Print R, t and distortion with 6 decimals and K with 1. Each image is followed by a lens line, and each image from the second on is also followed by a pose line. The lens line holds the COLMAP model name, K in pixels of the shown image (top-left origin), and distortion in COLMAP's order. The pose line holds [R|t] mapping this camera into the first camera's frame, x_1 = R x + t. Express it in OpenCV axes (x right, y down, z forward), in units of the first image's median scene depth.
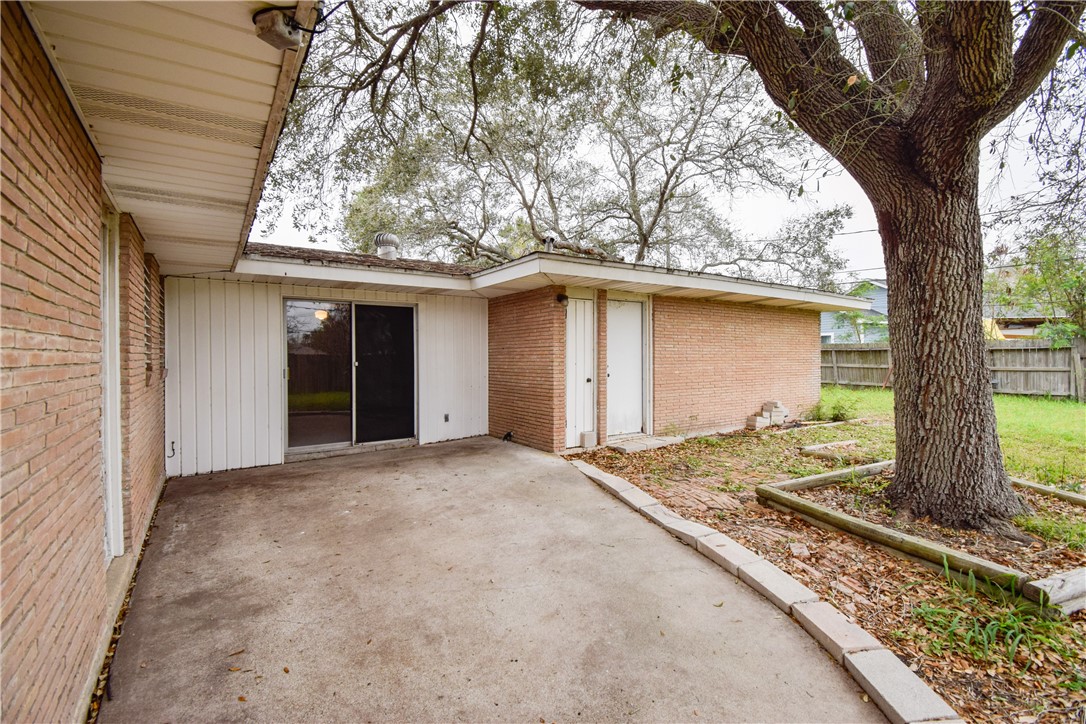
lens RADIAL K [[469.0, 0, 543.0], [0, 469.0, 362.0], [0, 0, 1]] dist [0.023693, -0.026005]
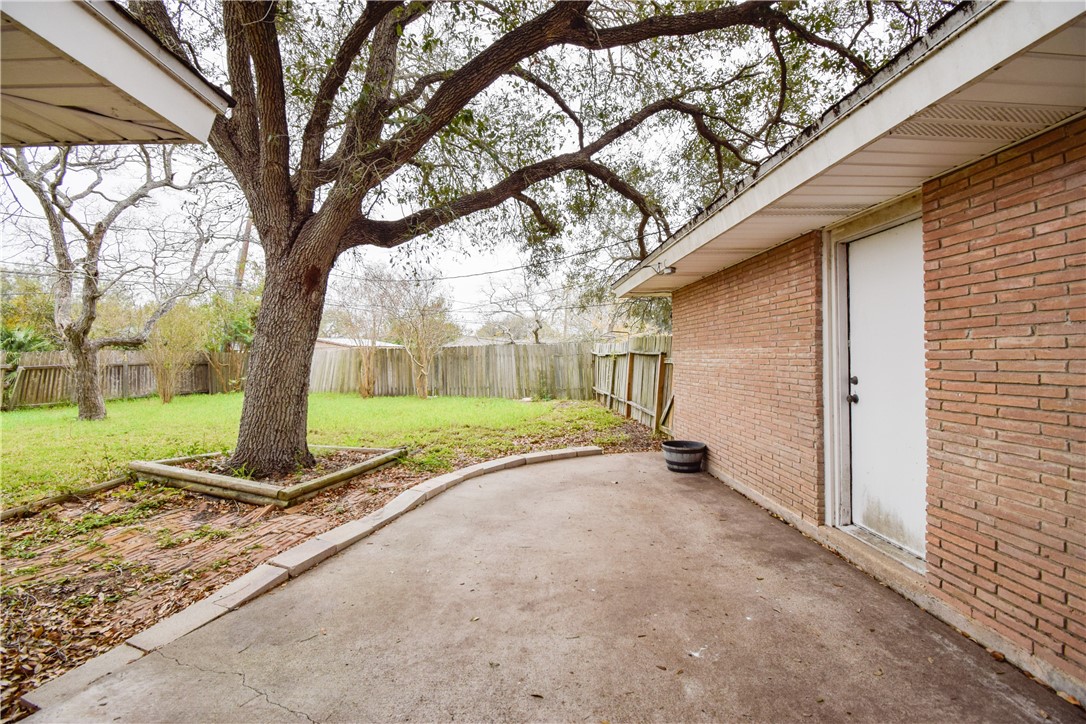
lens RADIAL K [[469.0, 0, 543.0], [0, 469.0, 362.0], [0, 0, 1]] dist [0.023693, -0.026005]
pose [[-0.839338, 0.011567, 0.543486, -0.501750], [0.026305, 0.999467, 0.019354, -0.020902], [-0.542972, 0.030541, -0.839195, 1.360336]]
